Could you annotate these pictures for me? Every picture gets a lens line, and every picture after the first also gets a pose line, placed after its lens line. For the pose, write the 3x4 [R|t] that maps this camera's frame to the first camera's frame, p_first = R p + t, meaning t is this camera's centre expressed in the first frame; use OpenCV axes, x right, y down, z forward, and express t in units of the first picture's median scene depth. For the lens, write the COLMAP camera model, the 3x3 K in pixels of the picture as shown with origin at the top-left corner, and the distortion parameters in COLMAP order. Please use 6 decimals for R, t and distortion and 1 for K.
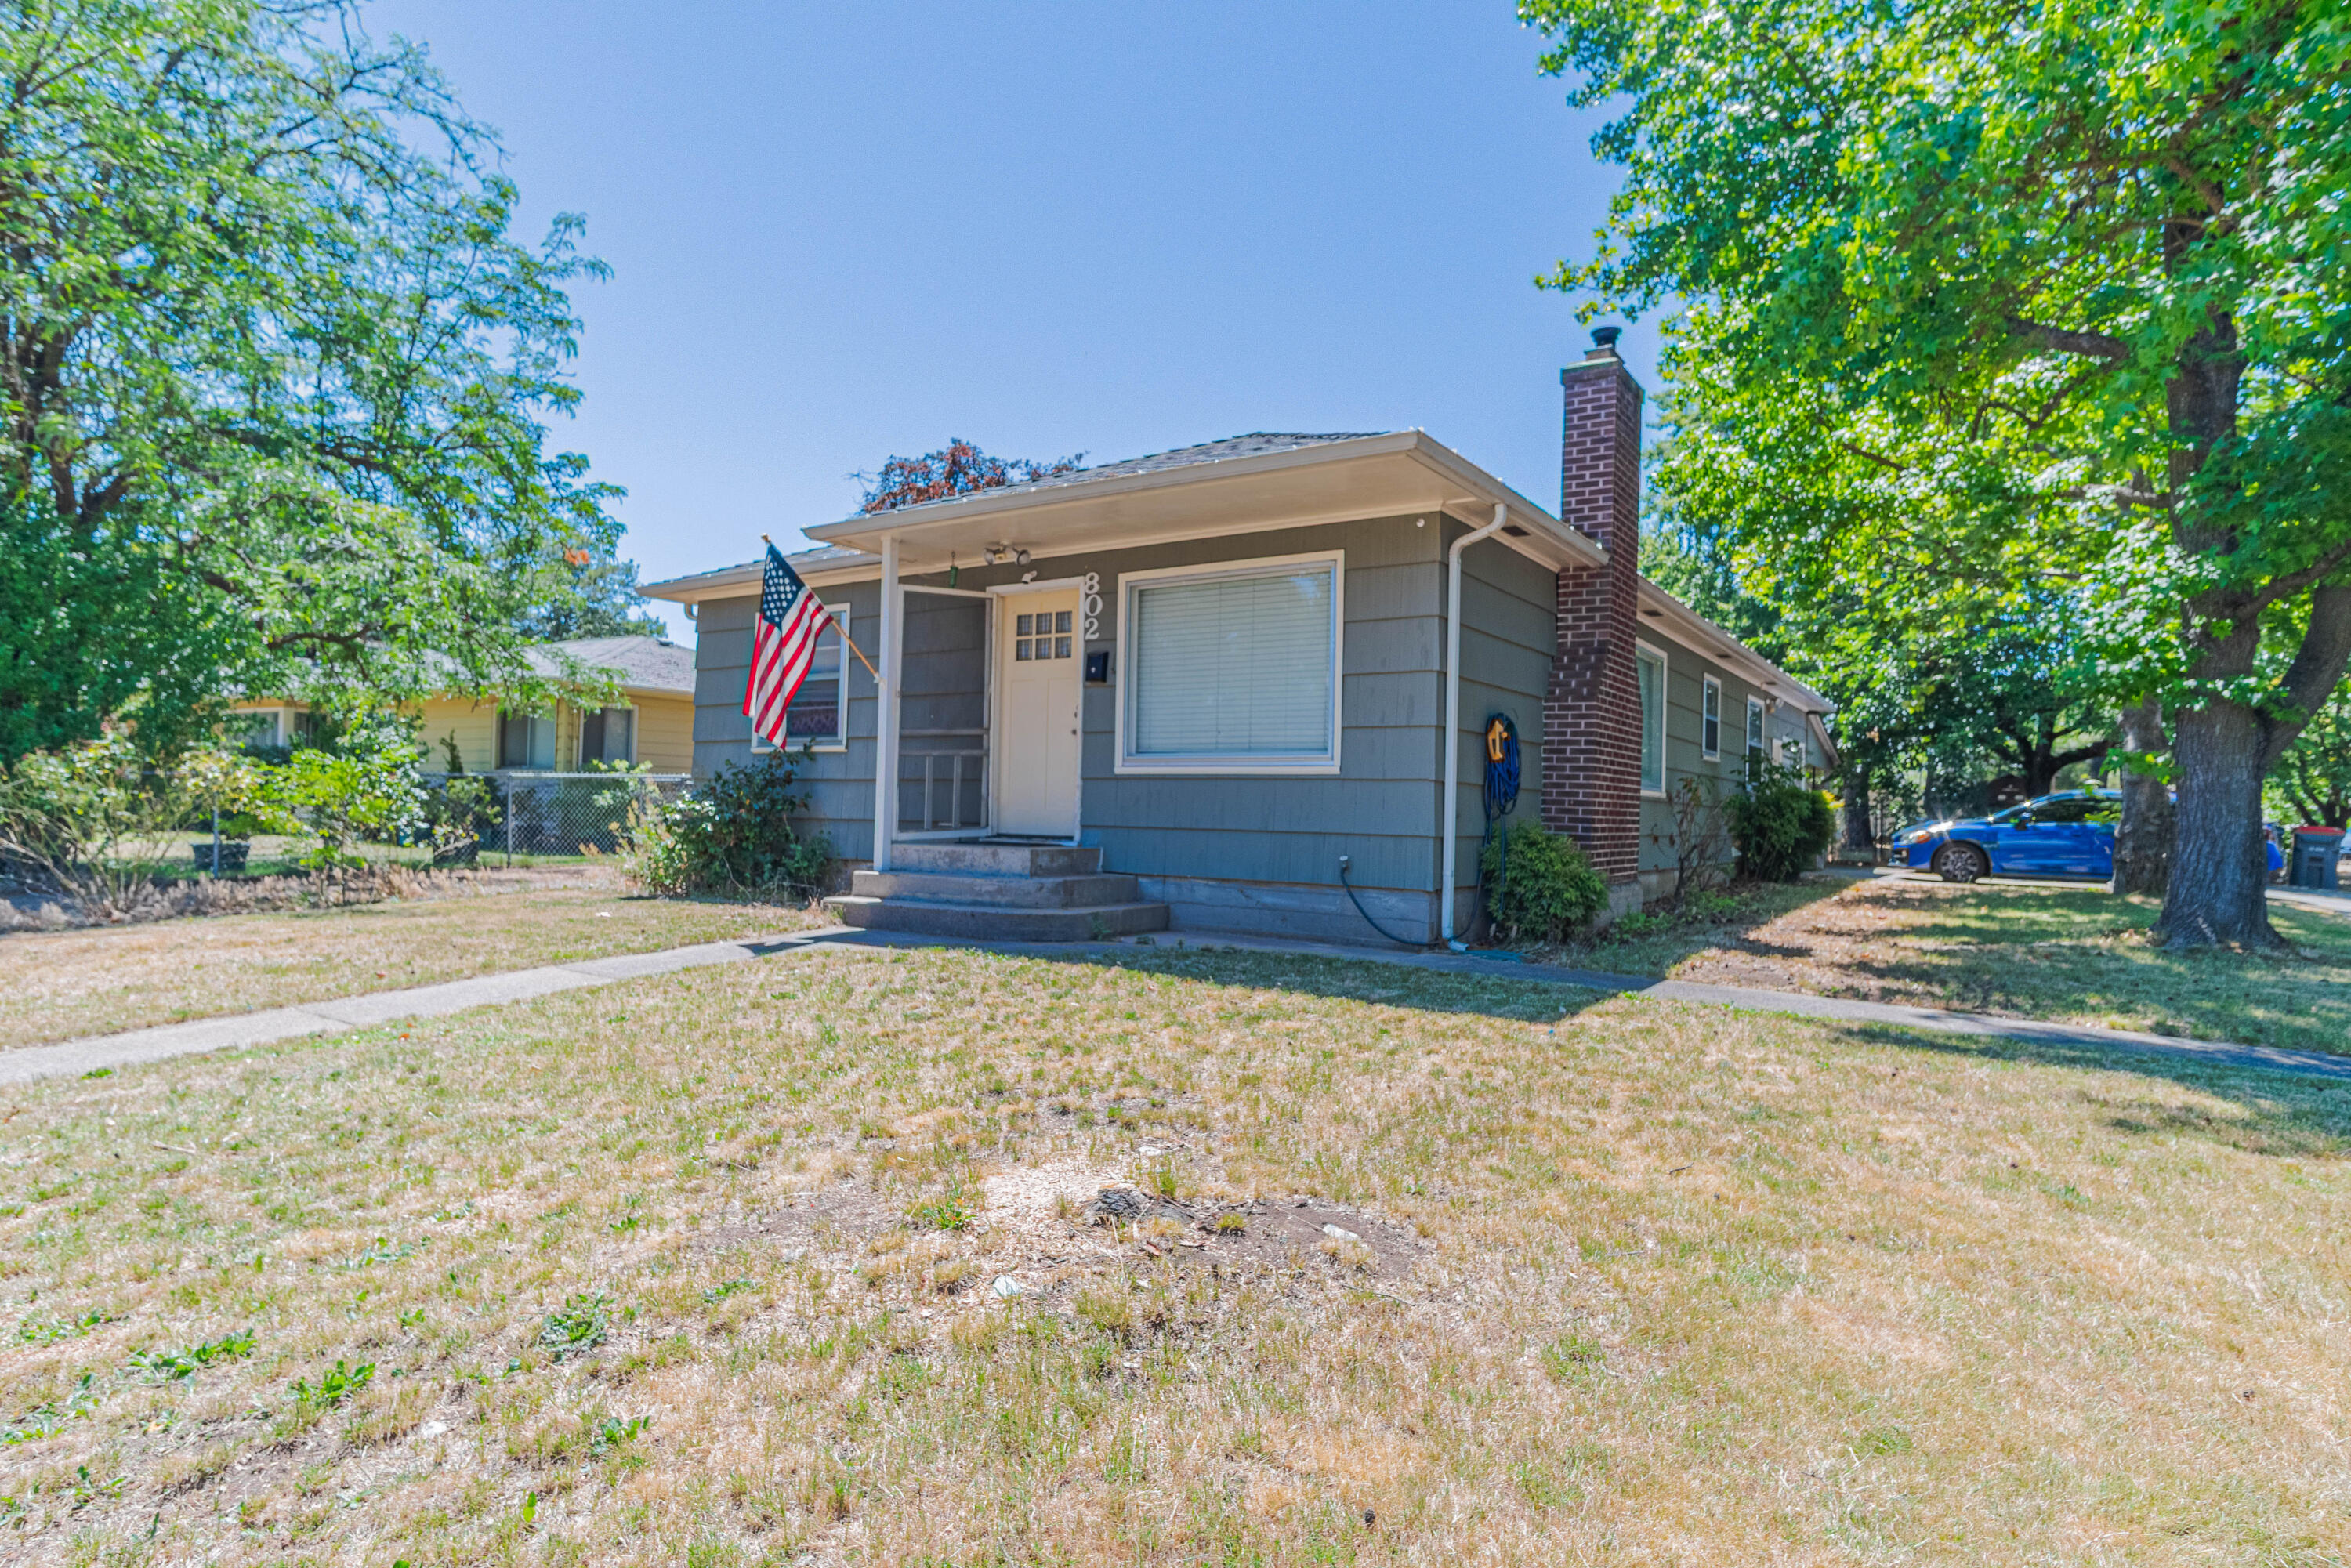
lens RADIAL K [[1254.7, 0, 1175.5], [0, 1254.7, 784.0], [0, 0, 1]] dist [0.004571, 0.001927]
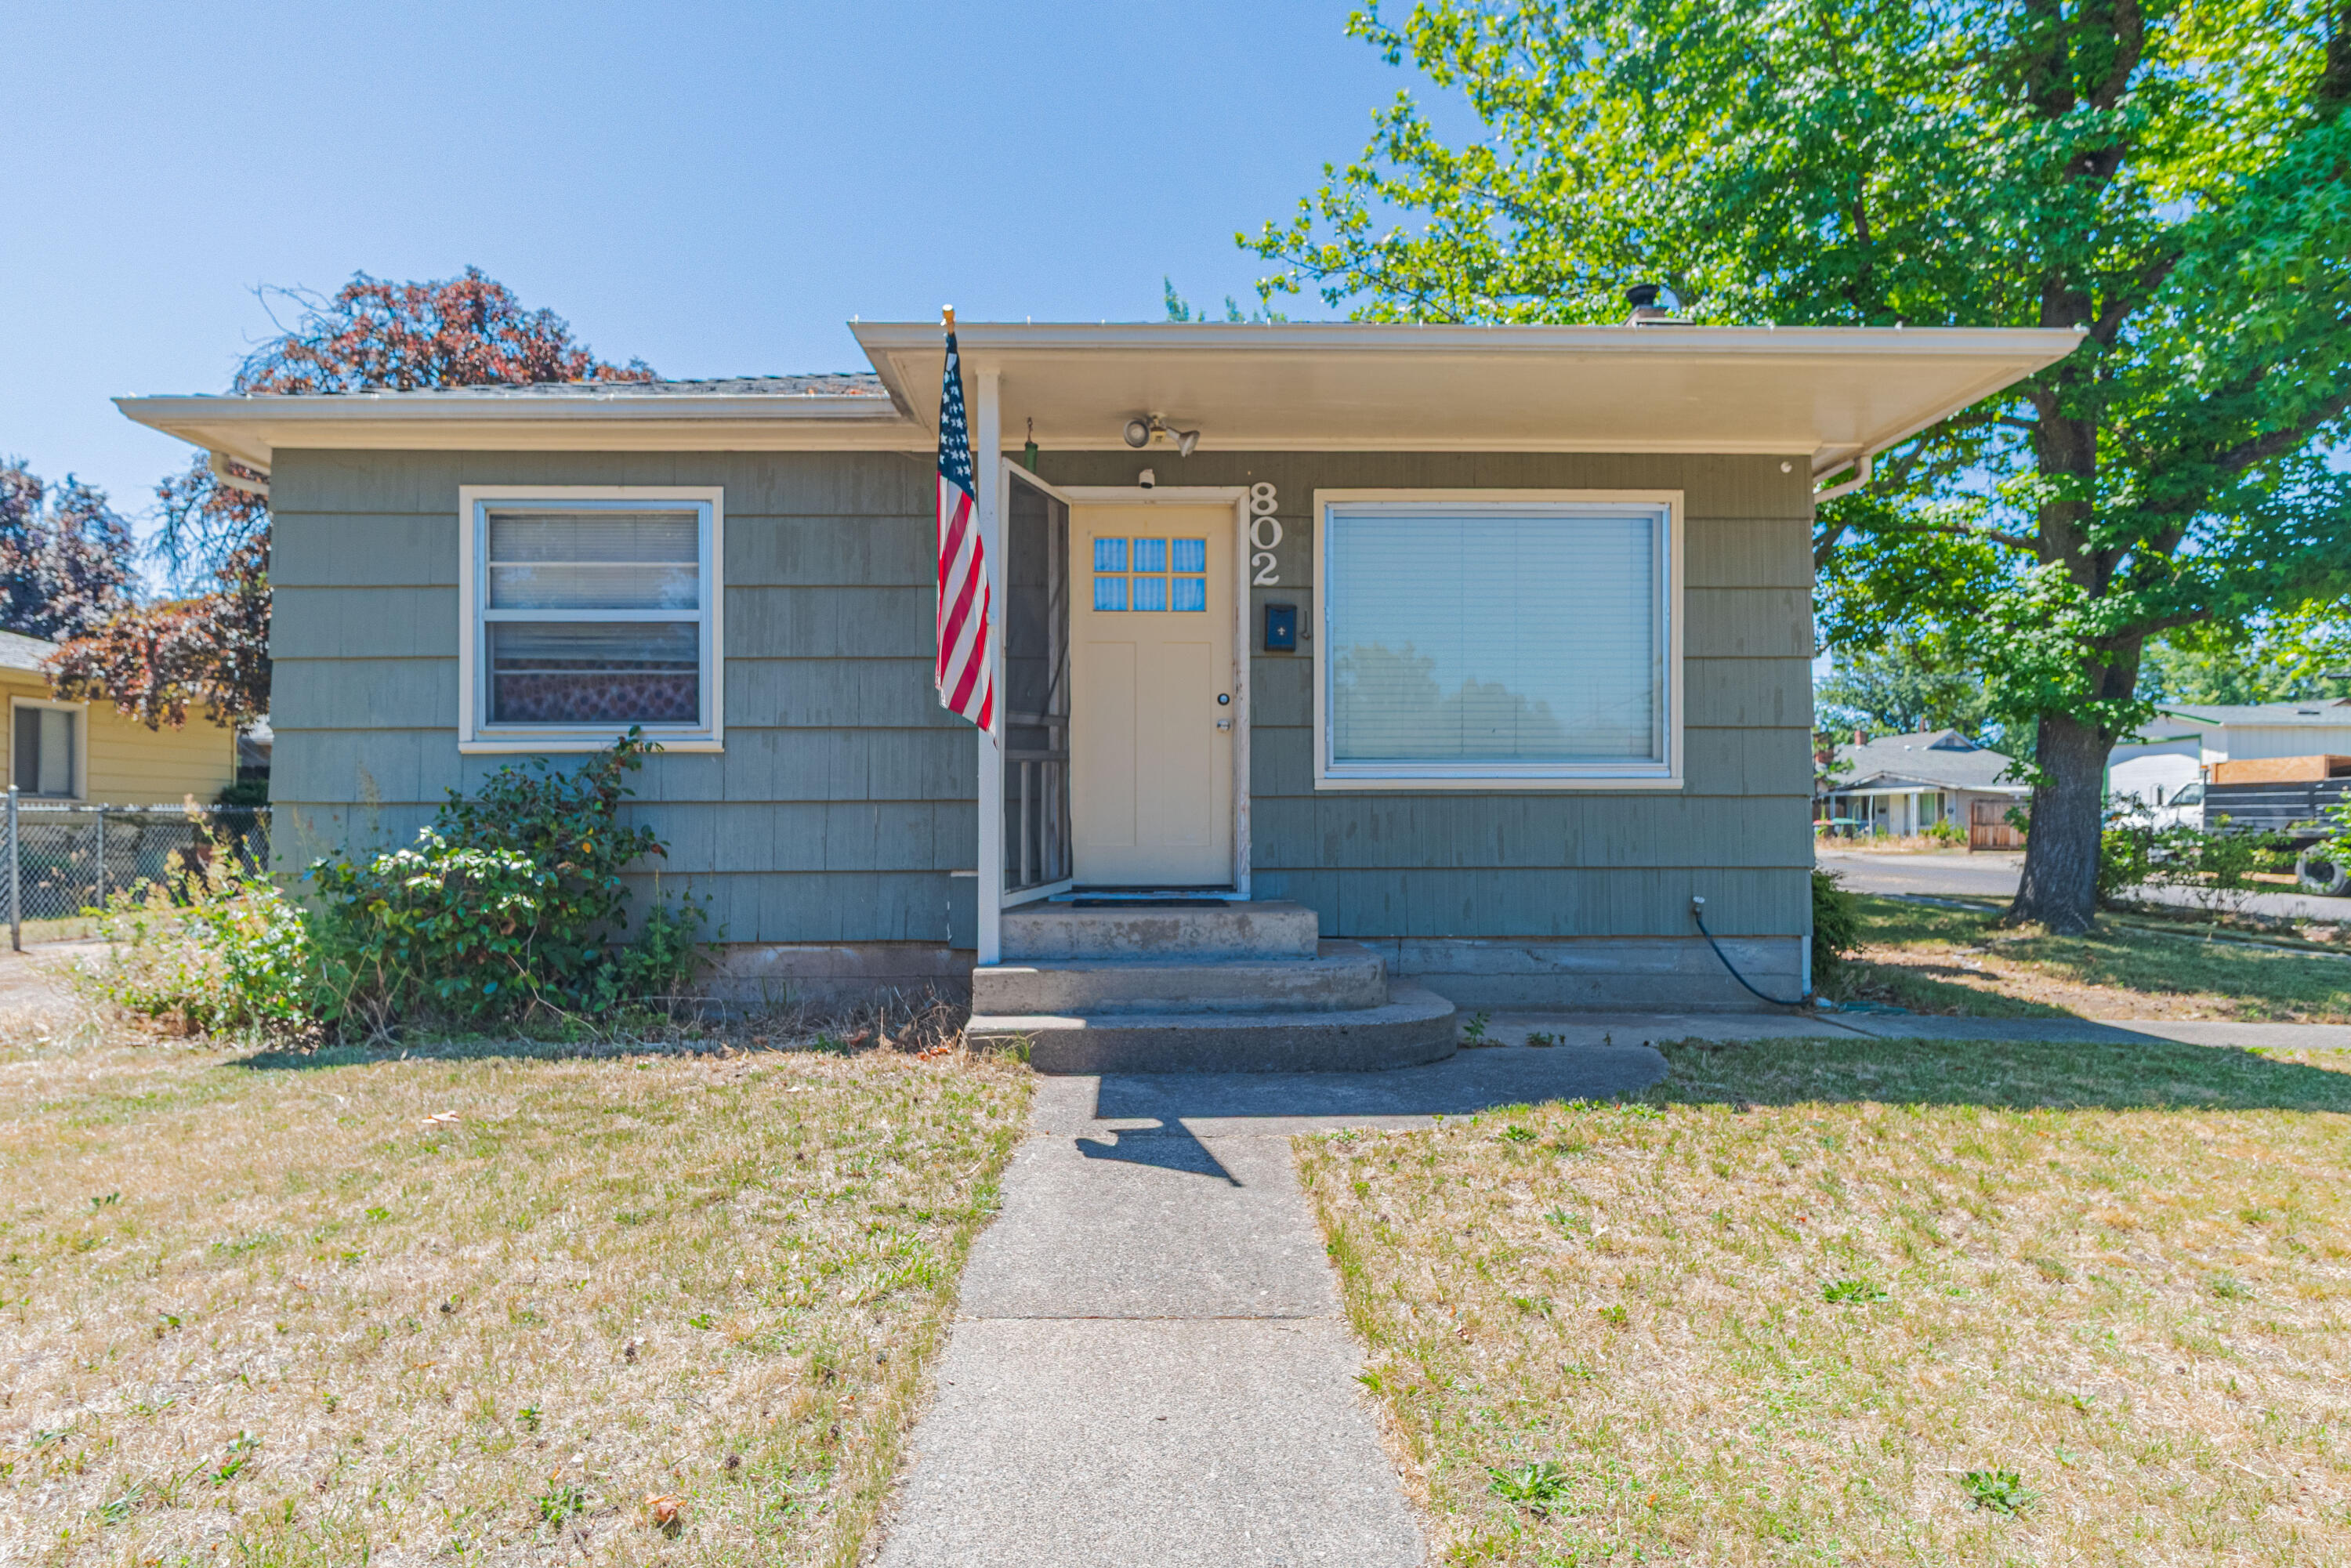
lens RADIAL K [[1259.6, 0, 1173.7], [0, 1259.6, 819.1], [0, 0, 1]] dist [0.003664, 0.000422]
pose [[0.817414, -0.020720, 0.575678, -0.450985], [0.008364, 0.999674, 0.024104, -0.008369], [-0.575990, -0.014888, 0.817321, 0.450243]]
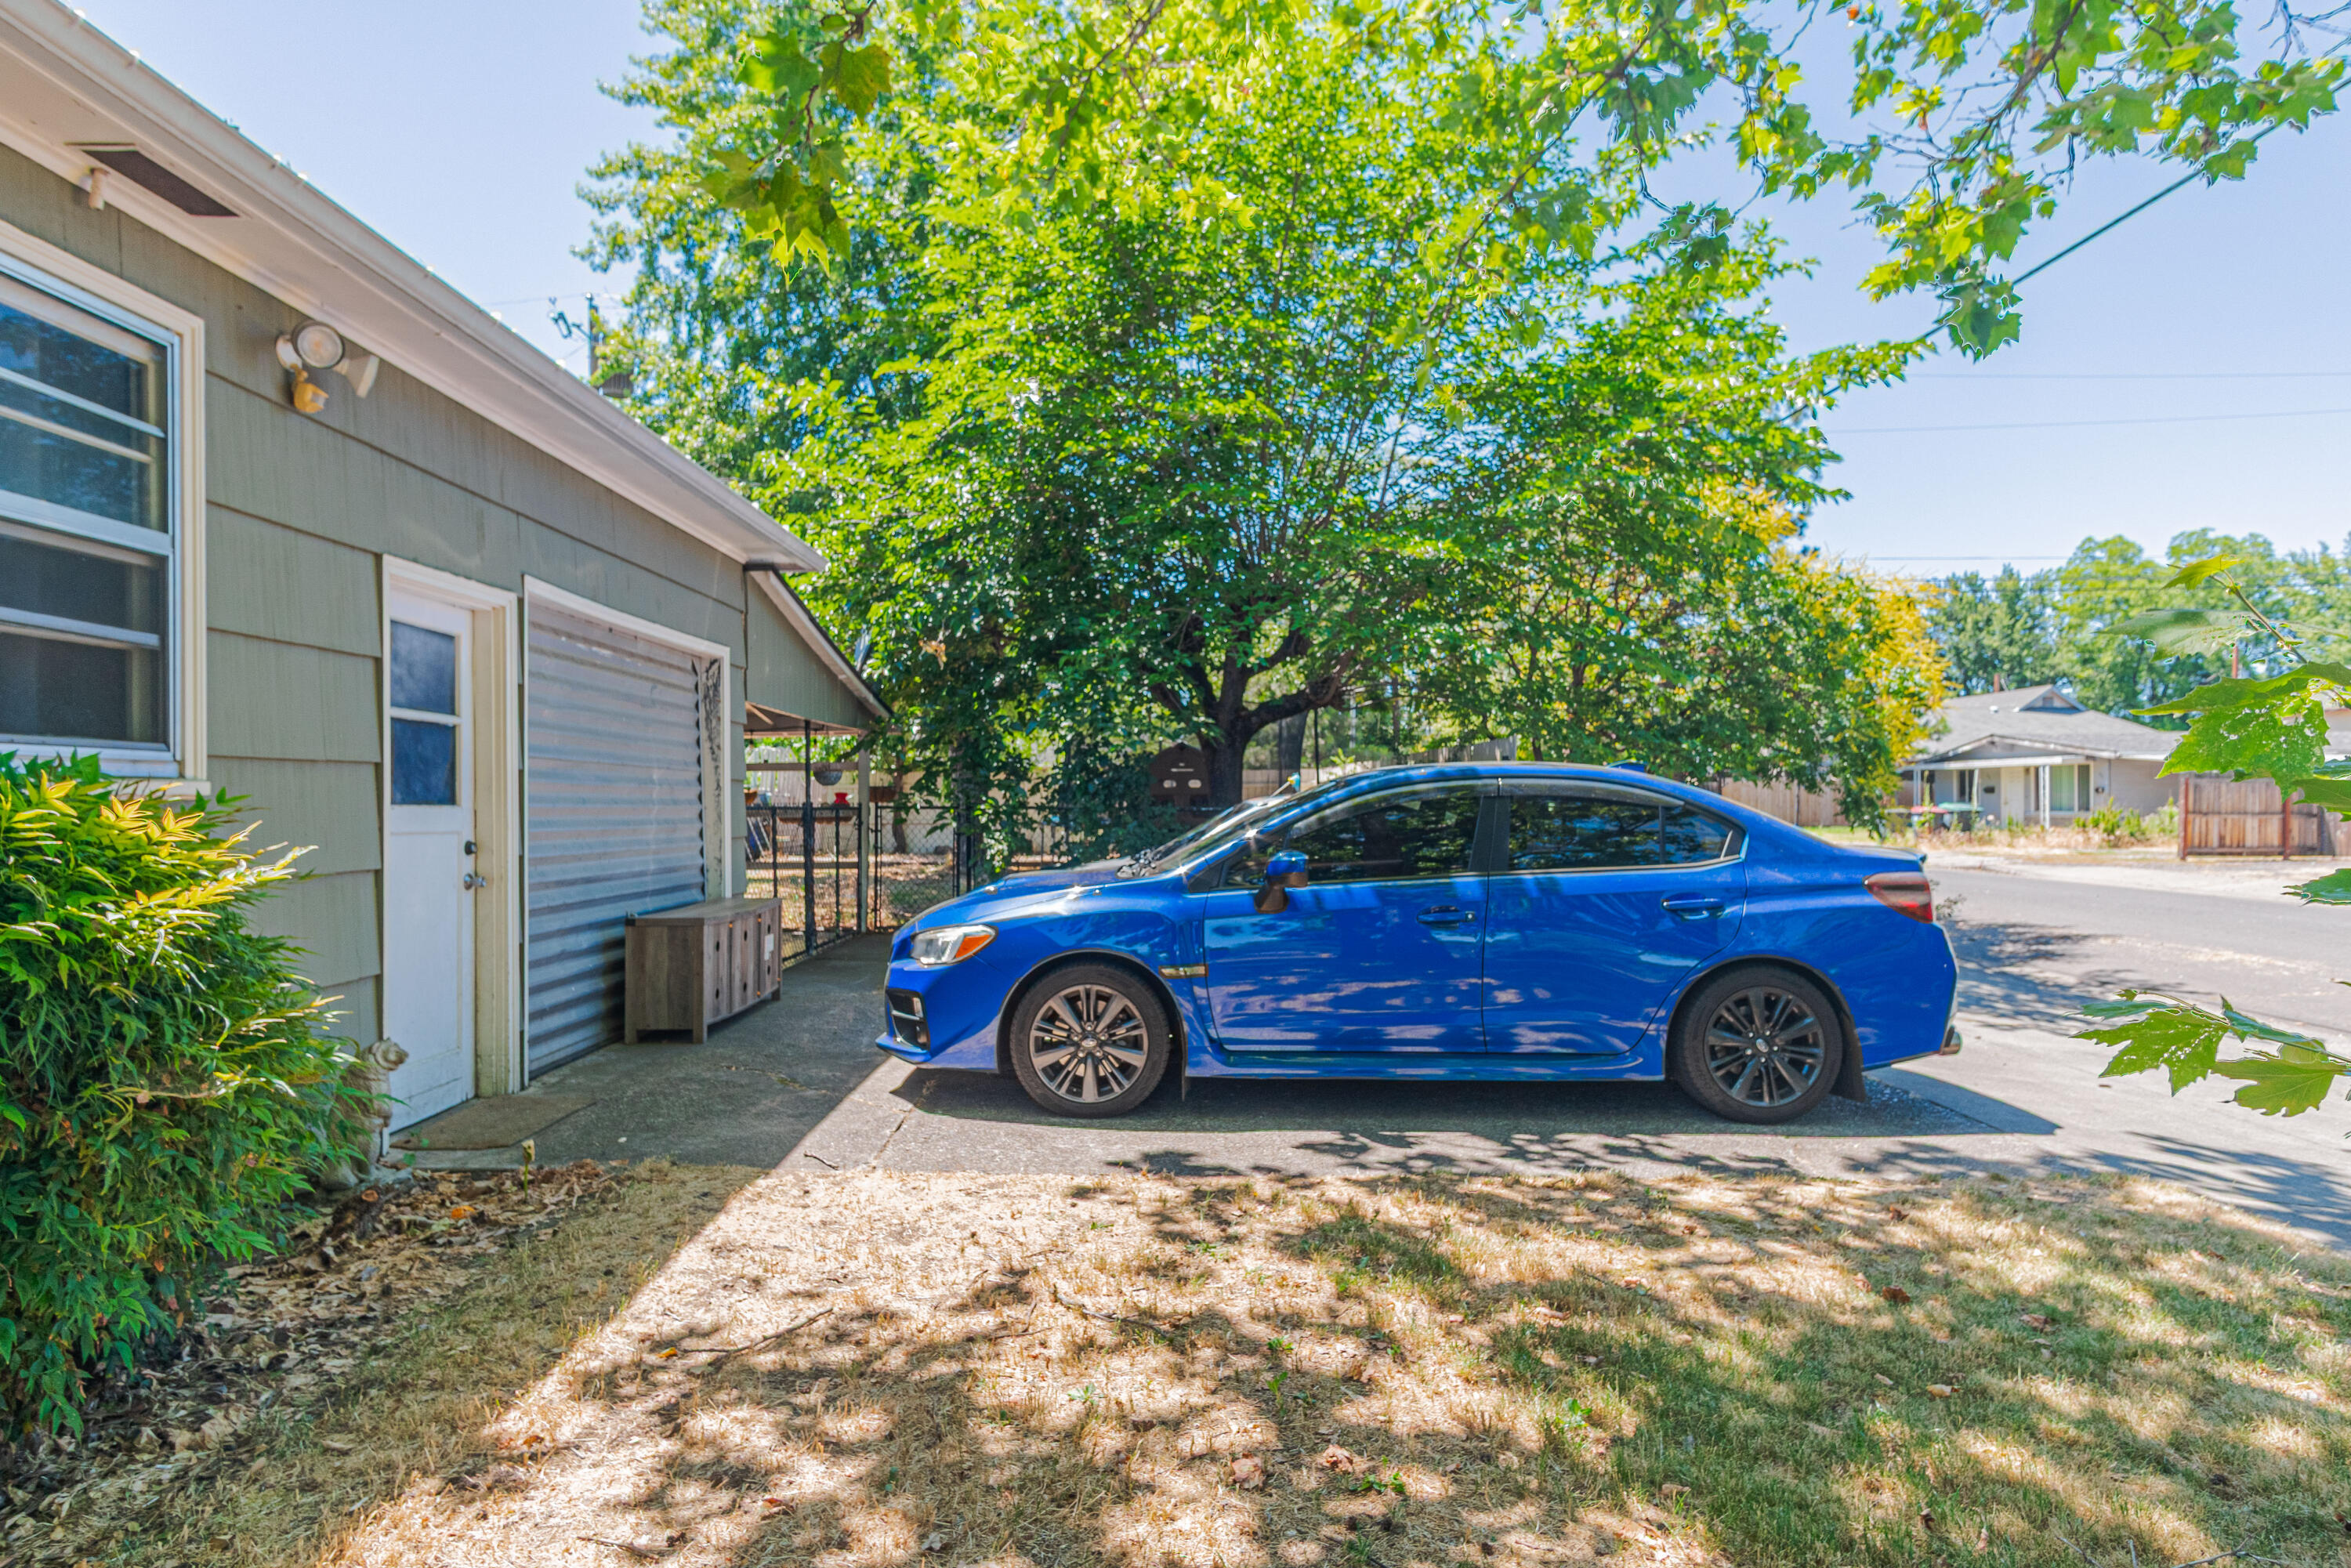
lens RADIAL K [[1254.7, 0, 1175.5], [0, 1254.7, 784.0], [0, 0, 1]] dist [0.004571, 0.001927]
pose [[0.823793, -0.017986, 0.566605, 0.844053], [0.012584, 0.999830, 0.013442, 0.007977], [-0.566751, -0.003943, 0.823880, 1.329997]]
